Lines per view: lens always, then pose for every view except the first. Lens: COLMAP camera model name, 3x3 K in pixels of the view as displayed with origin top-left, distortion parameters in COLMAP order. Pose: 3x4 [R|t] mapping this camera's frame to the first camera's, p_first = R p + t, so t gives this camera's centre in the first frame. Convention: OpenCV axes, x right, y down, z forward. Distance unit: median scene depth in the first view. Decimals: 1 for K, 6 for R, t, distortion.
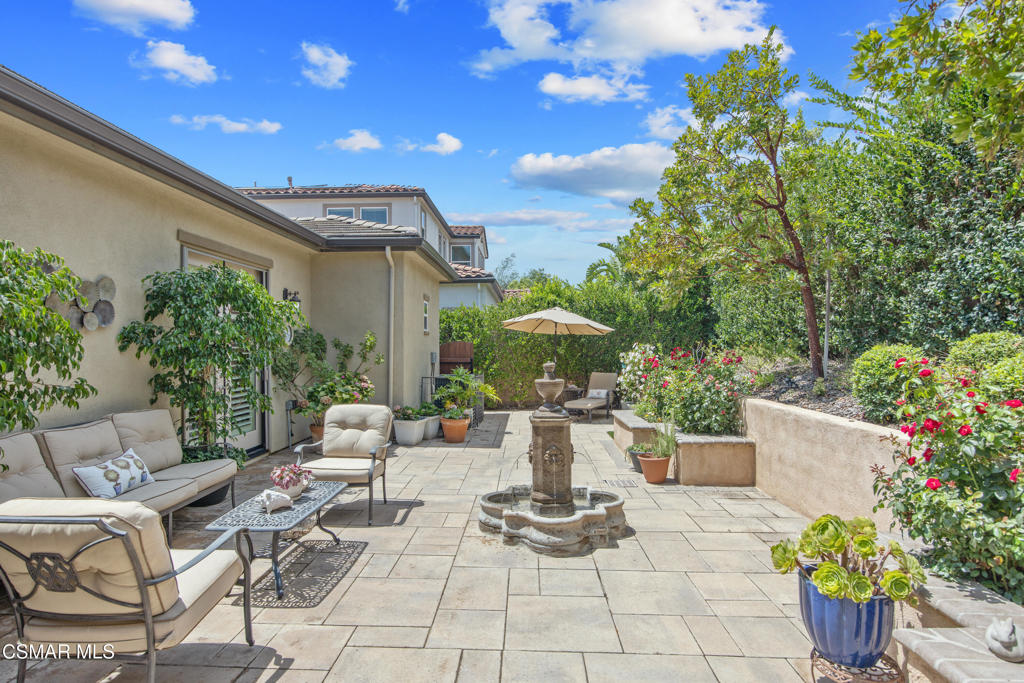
lens RADIAL K [[523.0, 0, 512.0], [0, 523.0, 341.5], [0, 0, 1]] dist [-0.003614, -0.000258]
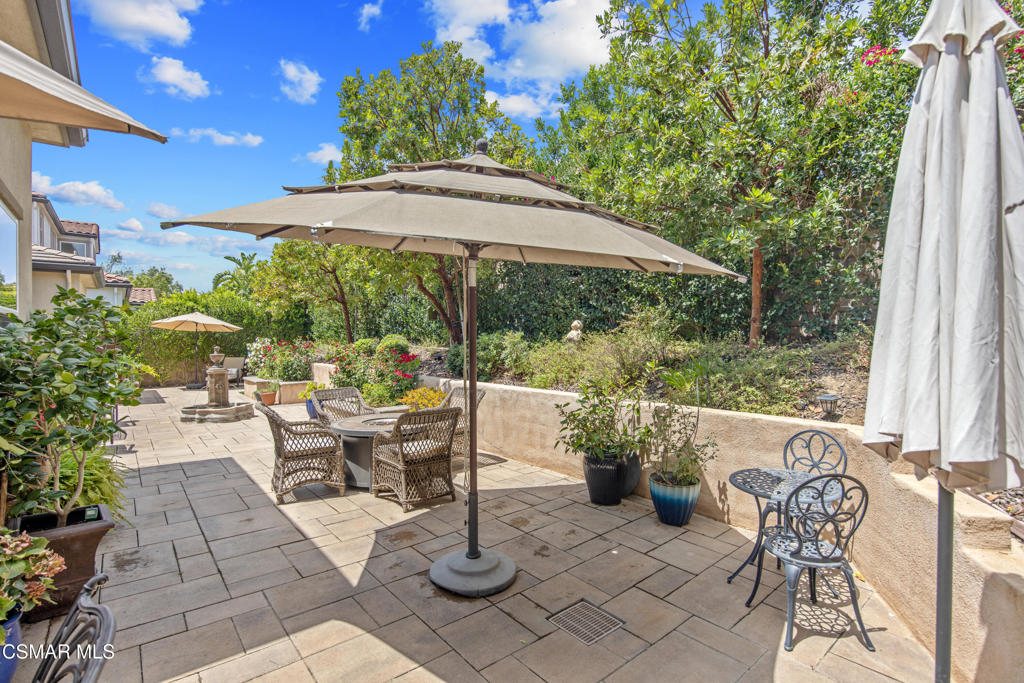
lens RADIAL K [[487.6, 0, 516.9], [0, 487.6, 342.5], [0, 0, 1]] dist [-0.013115, -0.000169]
pose [[0.748801, -0.006953, 0.662758, -0.141638], [-0.003079, 0.999898, 0.013968, -0.004391], [-0.662787, -0.012499, 0.748703, -0.585452]]
